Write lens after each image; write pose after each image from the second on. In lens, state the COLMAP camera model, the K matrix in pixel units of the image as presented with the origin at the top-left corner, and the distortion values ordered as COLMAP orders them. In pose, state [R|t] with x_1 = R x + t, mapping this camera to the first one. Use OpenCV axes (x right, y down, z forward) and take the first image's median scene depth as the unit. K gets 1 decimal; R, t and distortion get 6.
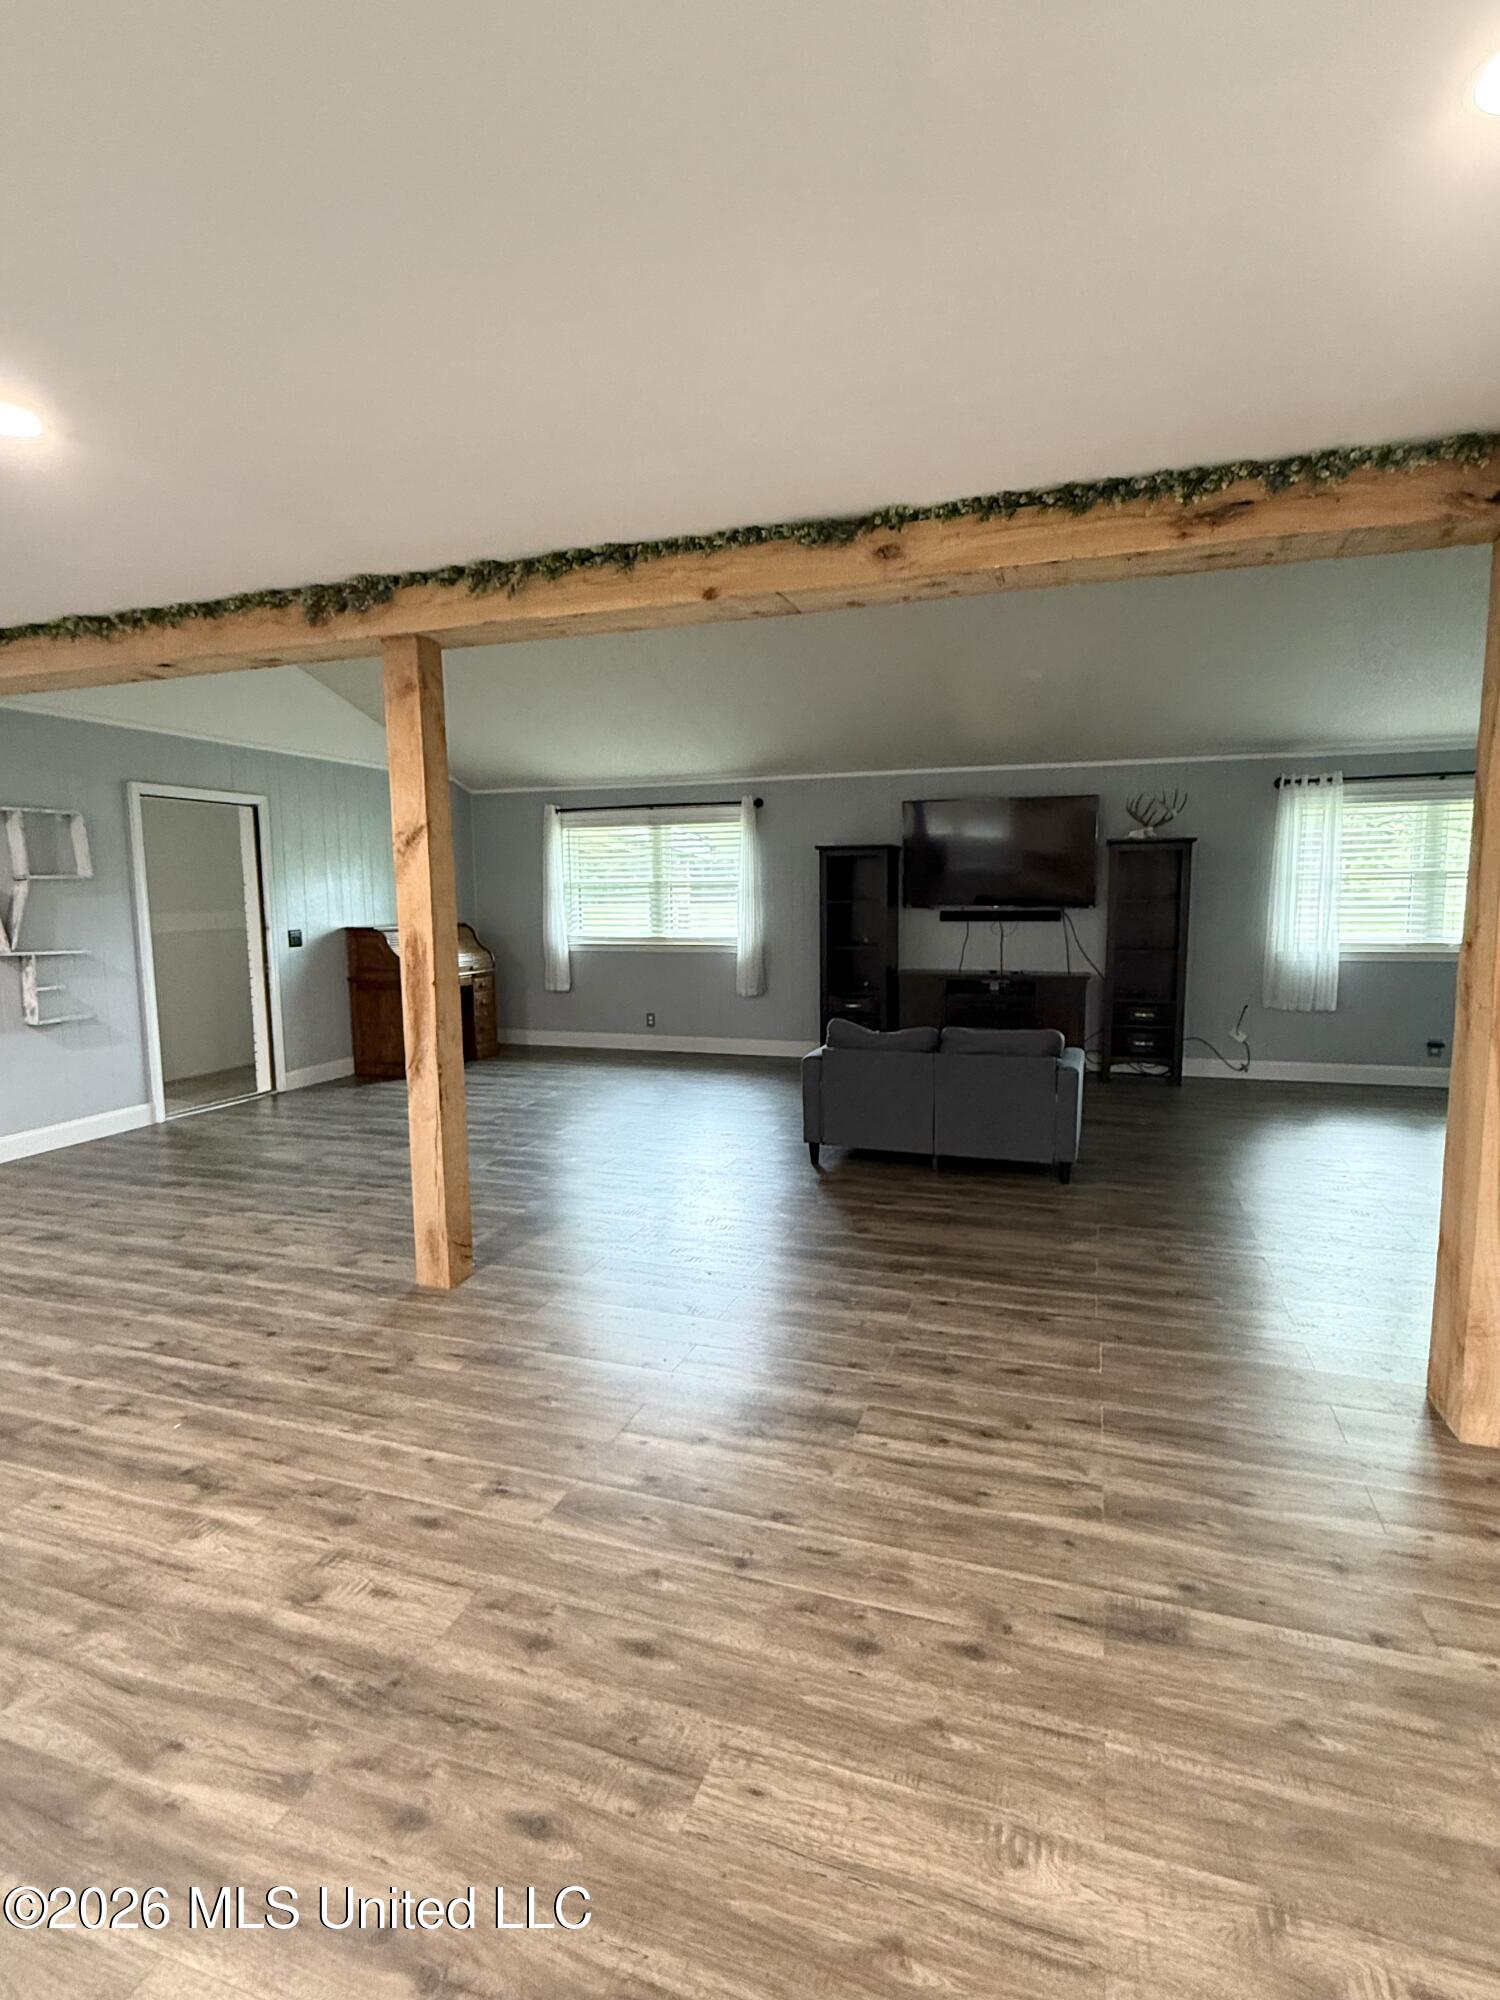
lens RADIAL K [[999.8, 0, 753.8], [0, 999.8, 1004.1], [0, 0, 1]] dist [-0.000826, -0.000021]
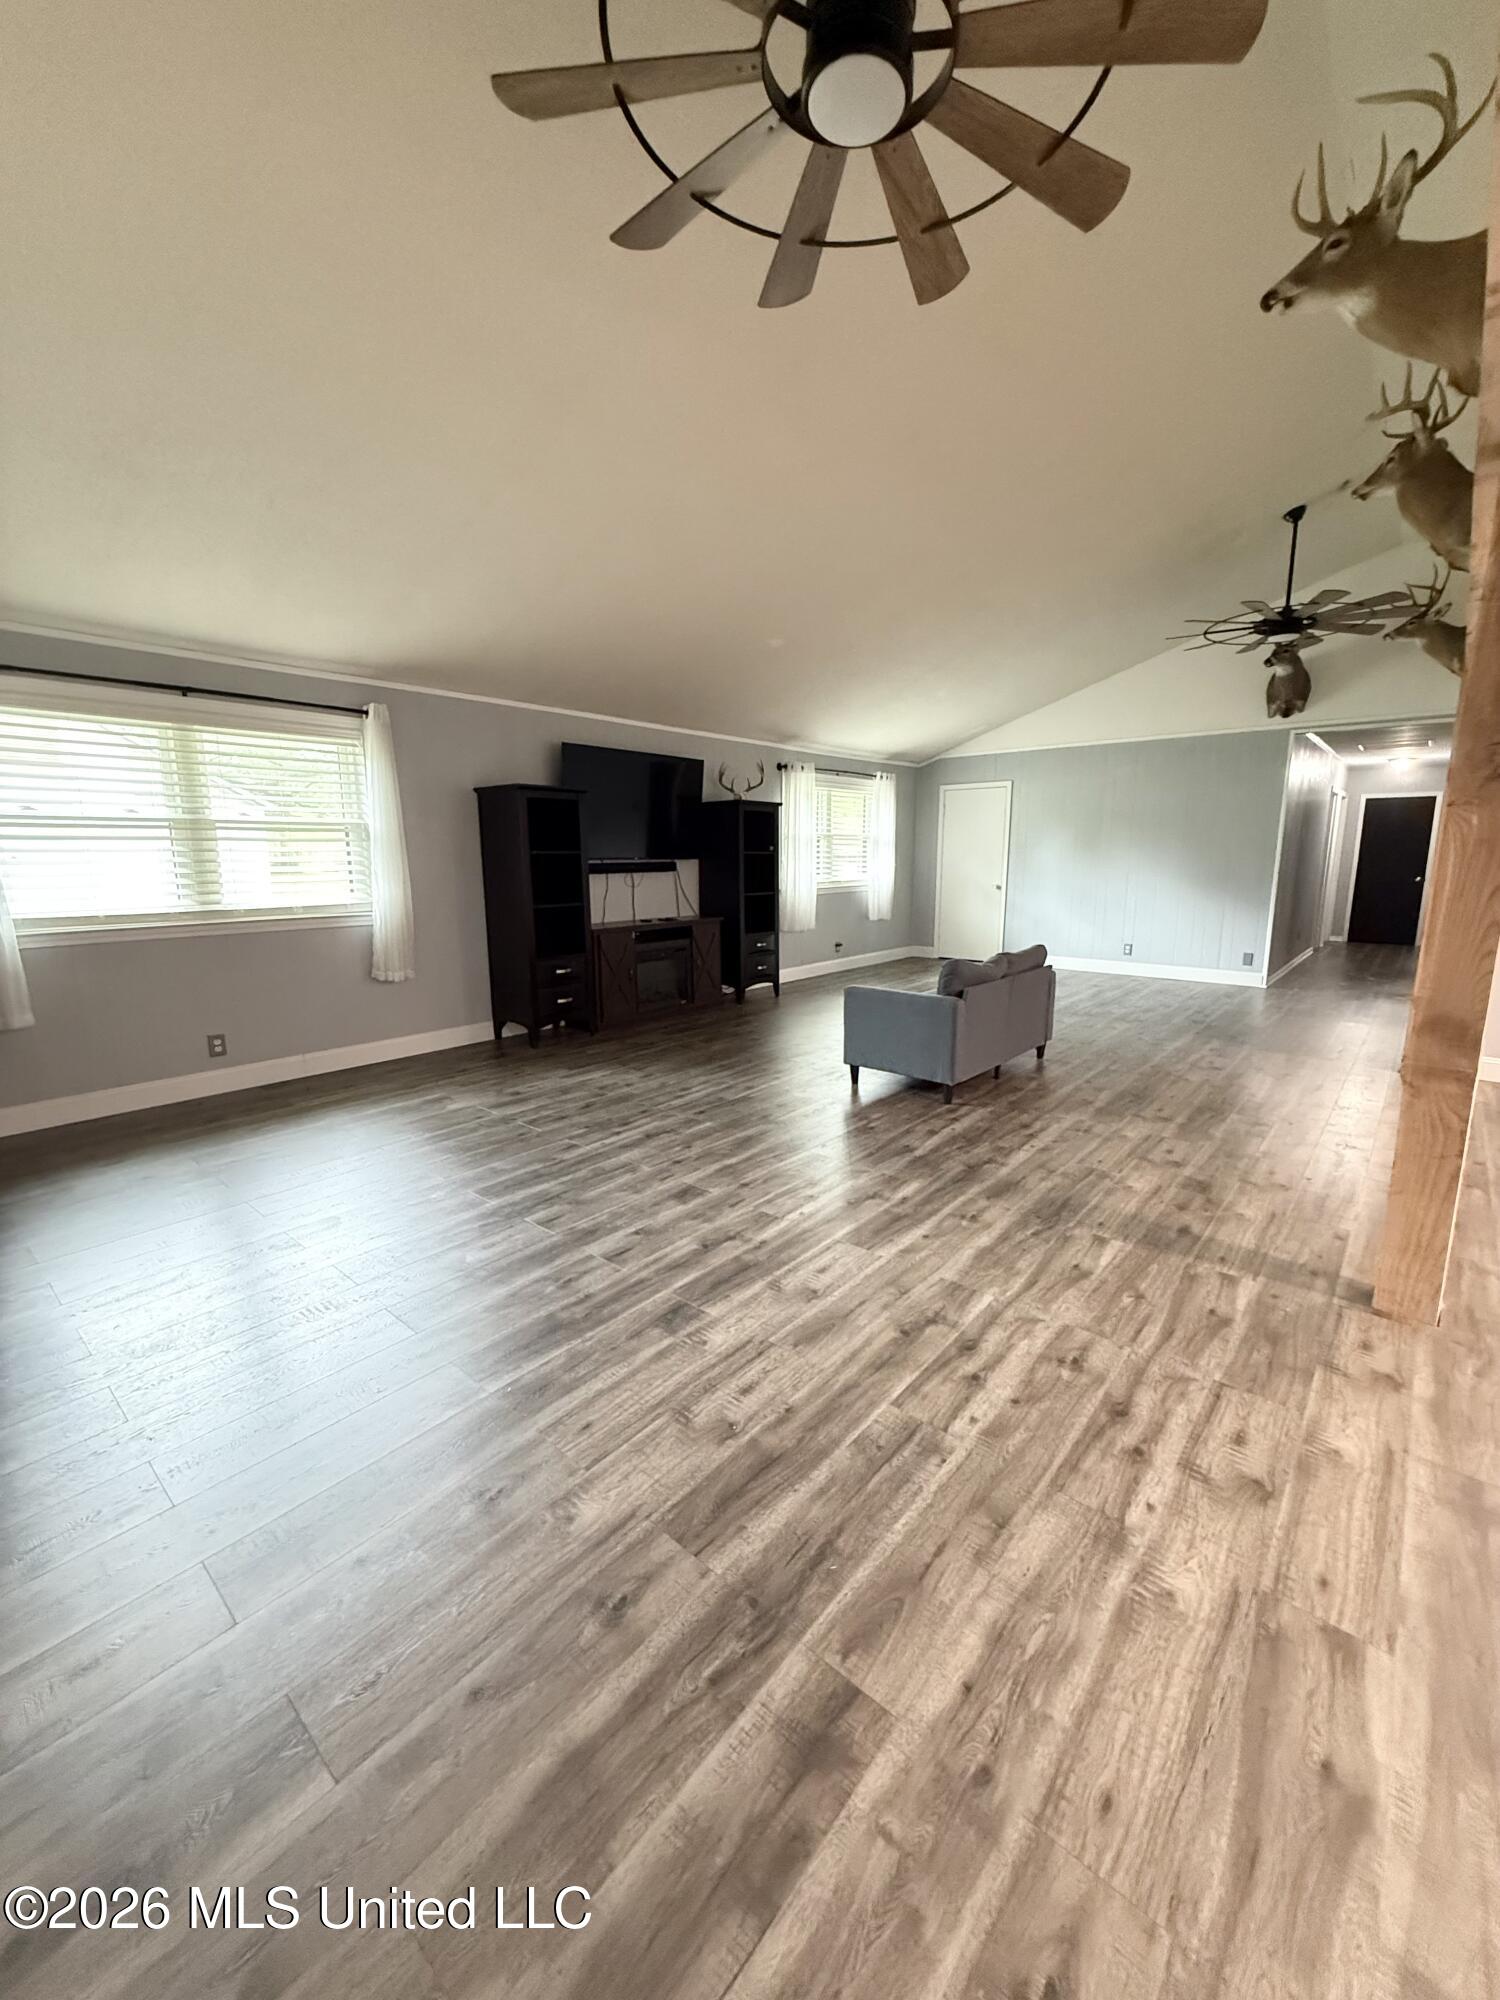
lens RADIAL K [[790.5, 0, 750.0], [0, 790.5, 1000.0], [0, 0, 1]] dist [0.000224, 0.000101]
pose [[0.374291, -0.161707, 0.913103, -1.126256], [0.102761, 0.985846, 0.132467, -0.112529], [-0.921600, 0.044250, 0.385611, 1.331213]]
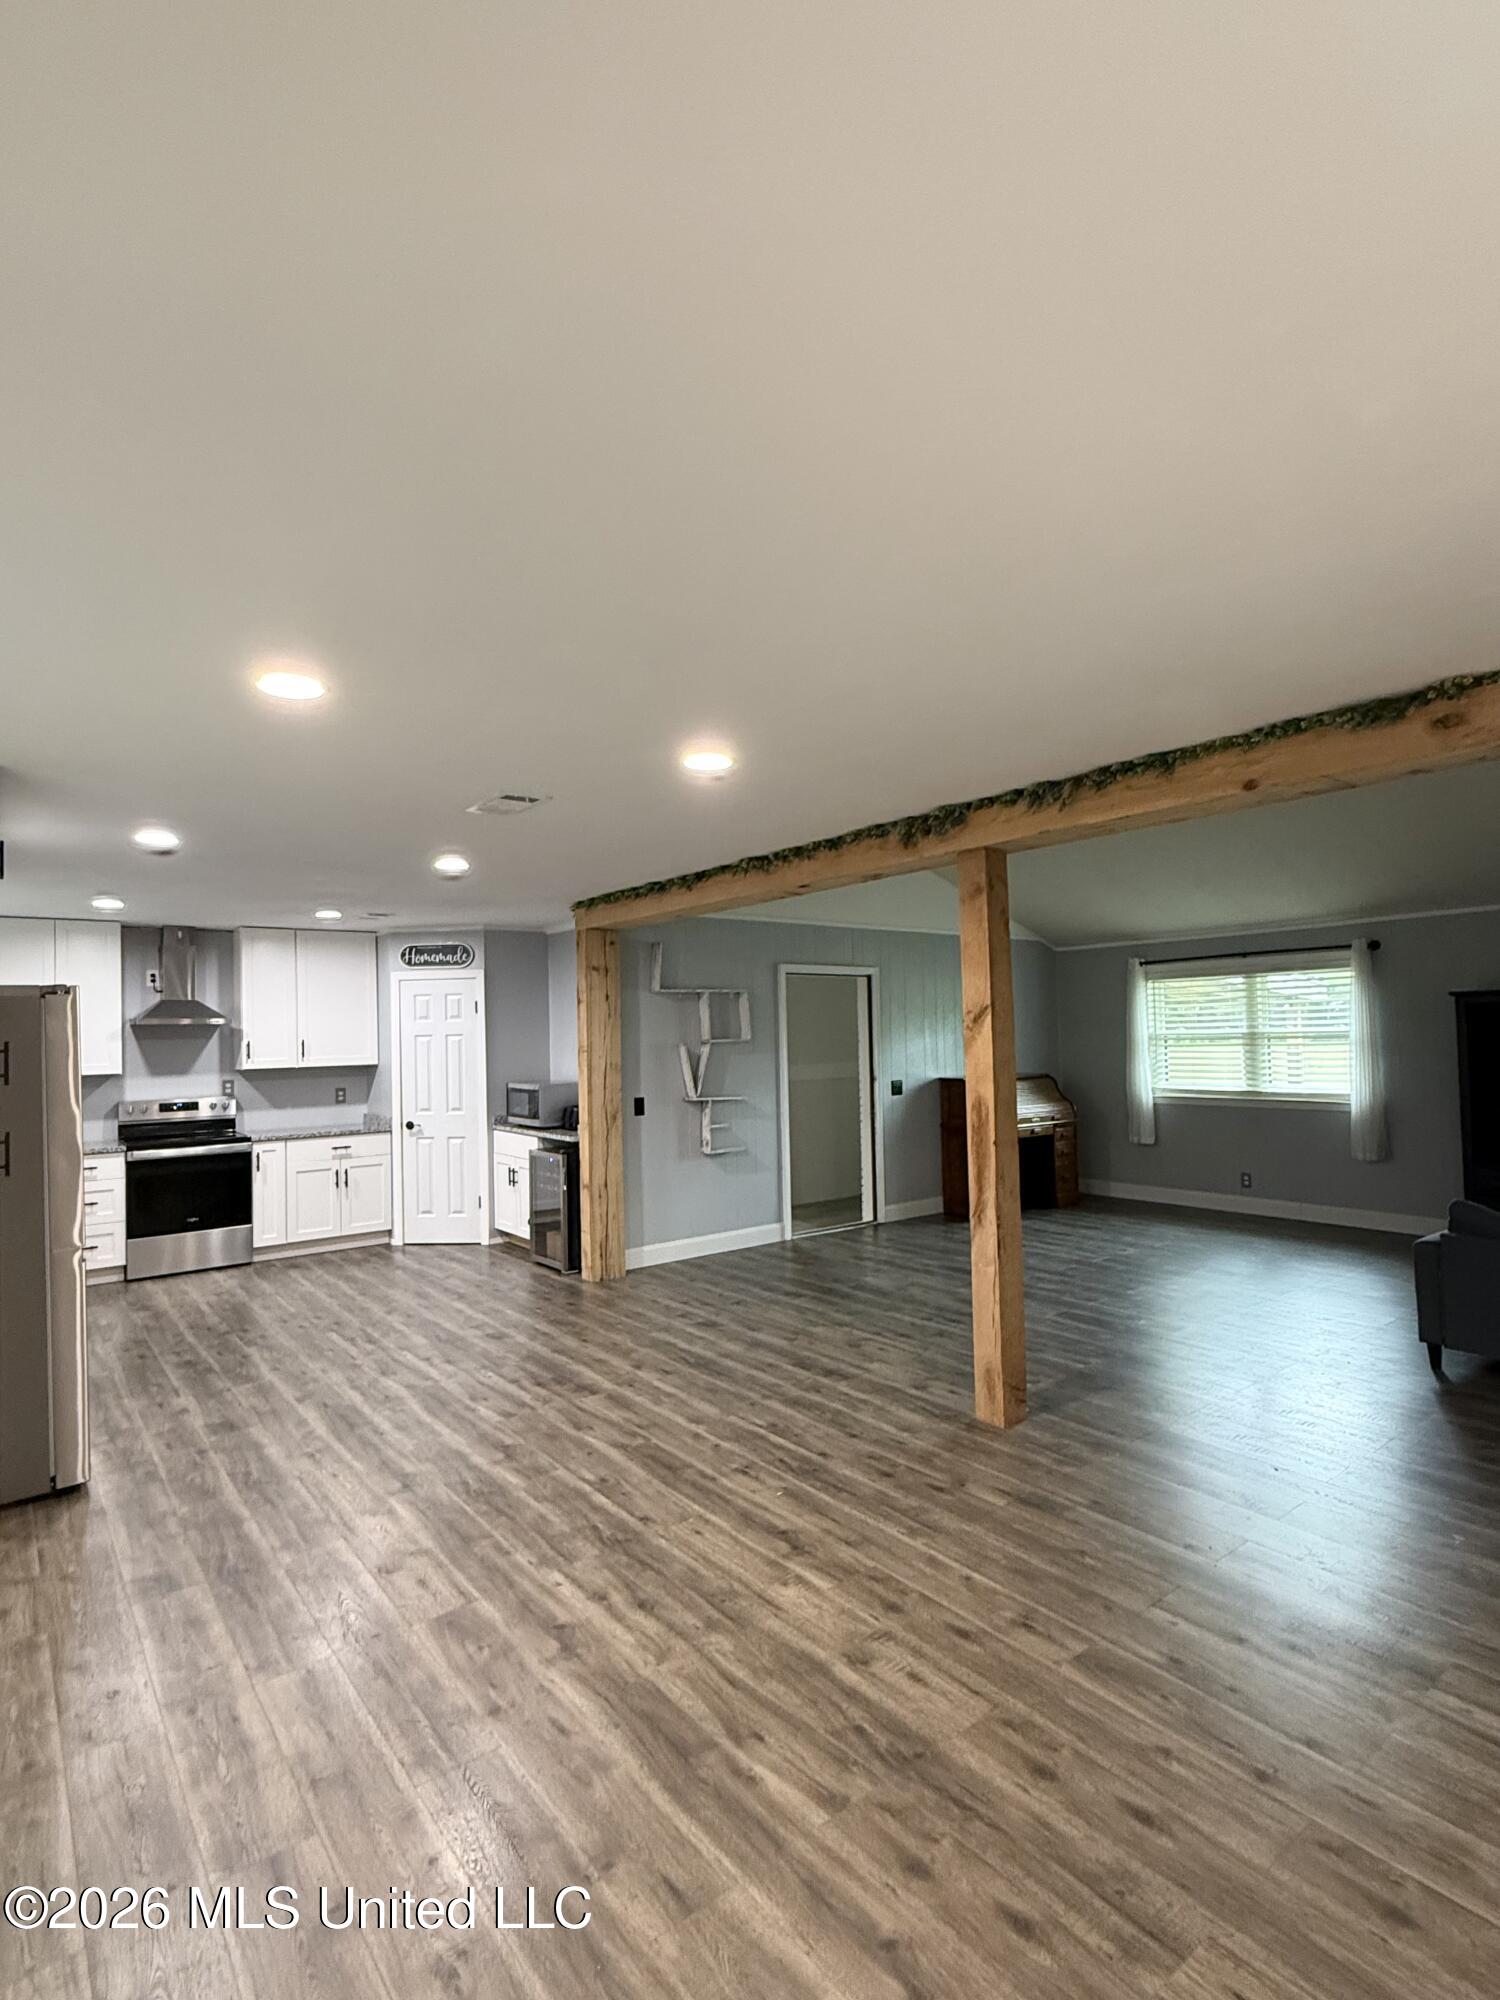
lens RADIAL K [[999.8, 0, 753.8], [0, 999.8, 1004.1], [0, 0, 1]] dist [-0.000826, -0.000021]
pose [[0.834427, -0.026251, -0.550492, 0.080744], [-0.050220, 0.991088, -0.123383, -0.023784], [0.548825, 0.130600, 0.825672, -0.105056]]
